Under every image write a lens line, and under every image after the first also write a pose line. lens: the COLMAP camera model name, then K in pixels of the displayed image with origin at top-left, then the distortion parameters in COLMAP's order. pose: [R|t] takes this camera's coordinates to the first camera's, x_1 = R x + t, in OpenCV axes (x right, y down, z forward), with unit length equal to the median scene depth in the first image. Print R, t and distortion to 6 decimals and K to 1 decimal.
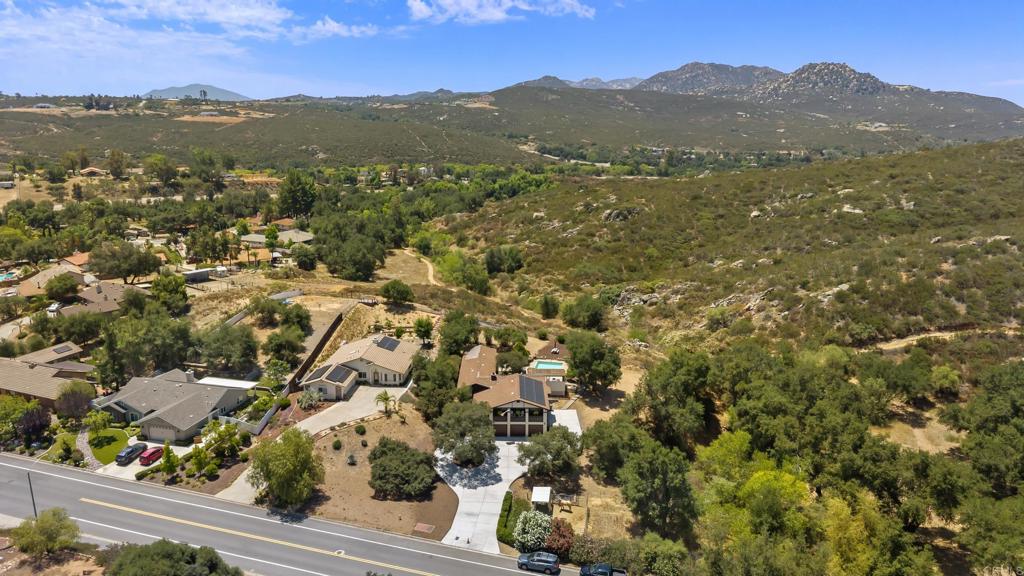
lens RADIAL K [[683.0, 0, 512.0], [0, 683.0, 288.0], [0, 0, 1]] dist [0.047769, -0.059193]
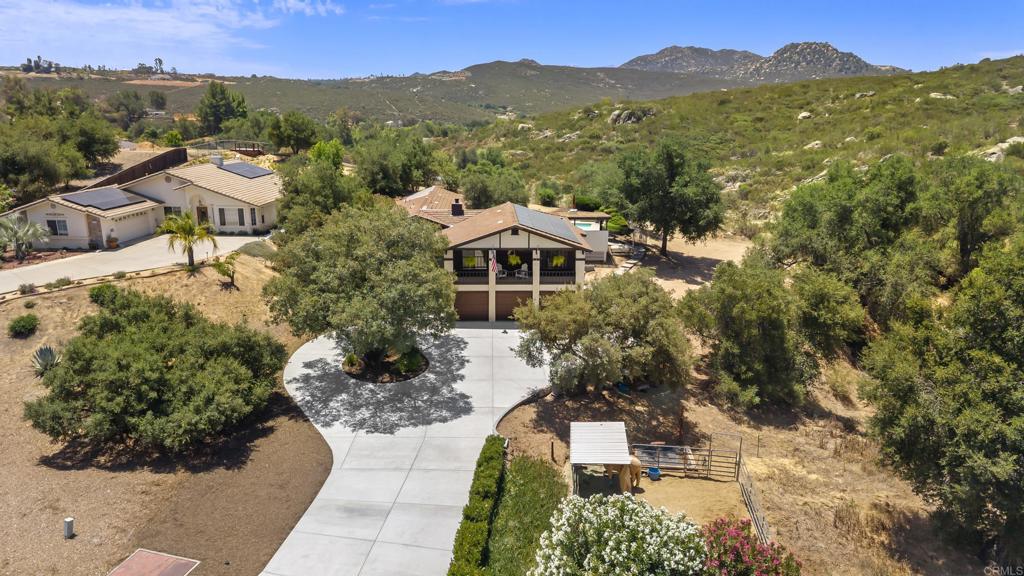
lens RADIAL K [[686.6, 0, 512.0], [0, 686.6, 288.0], [0, 0, 1]] dist [0.003773, -0.006020]
pose [[0.999479, -0.006123, 0.031692, -0.002018], [0.005742, 0.999910, 0.012100, 0.074912], [-0.031763, -0.011912, 0.999424, 0.228542]]
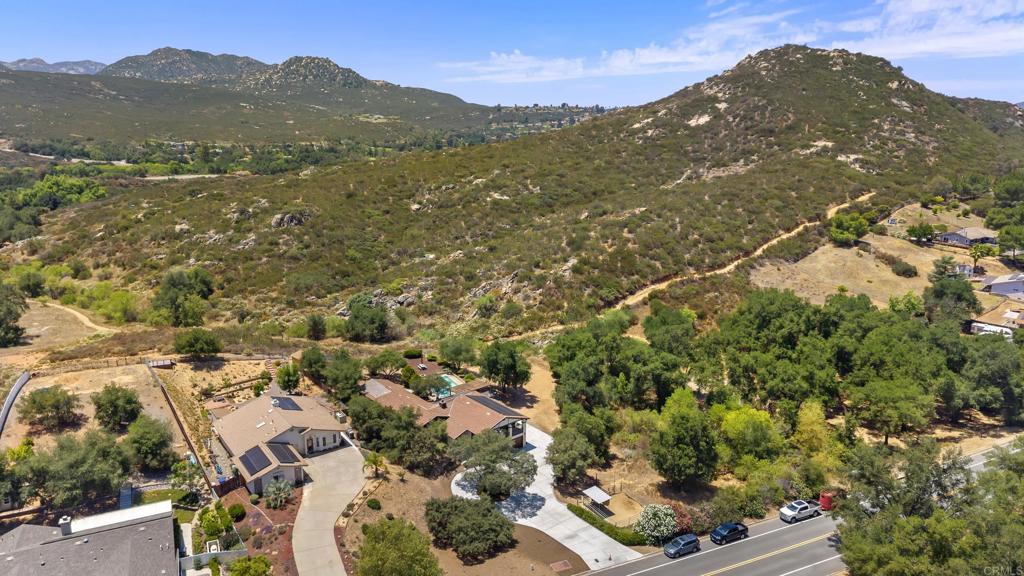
lens RADIAL K [[686.6, 0, 512.0], [0, 686.6, 288.0], [0, 0, 1]] dist [0.003773, -0.006020]
pose [[0.759947, -0.159998, 0.629985, -0.217488], [0.151268, 0.986152, 0.067981, -0.032019], [-0.632138, 0.043634, 0.773626, 0.087986]]
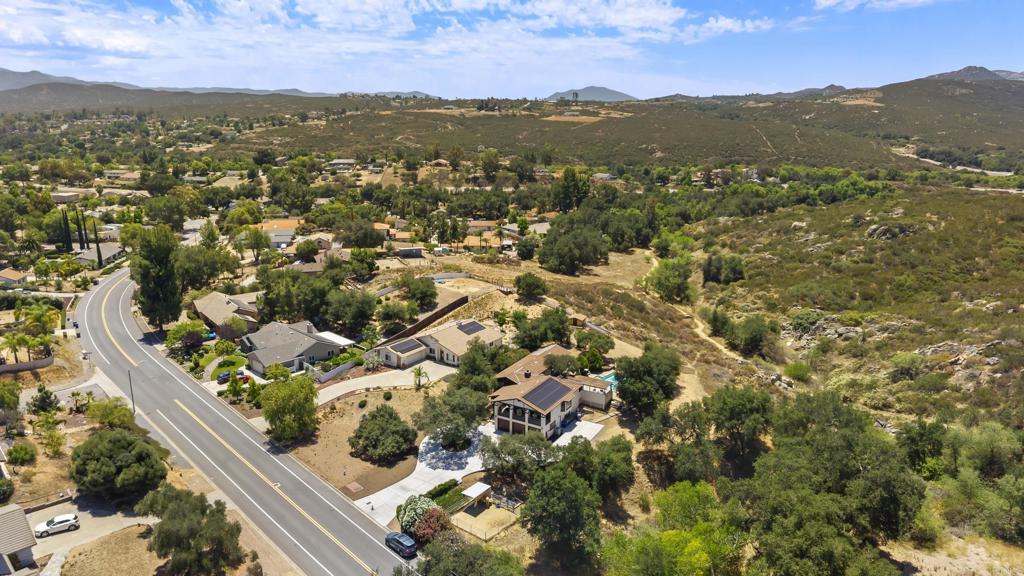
lens RADIAL K [[669.4, 0, 515.8], [0, 669.4, 314.4], [0, 0, 1]] dist [0.096619, -0.128321]
pose [[0.864740, 0.142795, -0.481492, 0.177235], [-0.123128, 0.989747, 0.072394, -0.011487], [0.486893, -0.003317, 0.873456, 0.052754]]
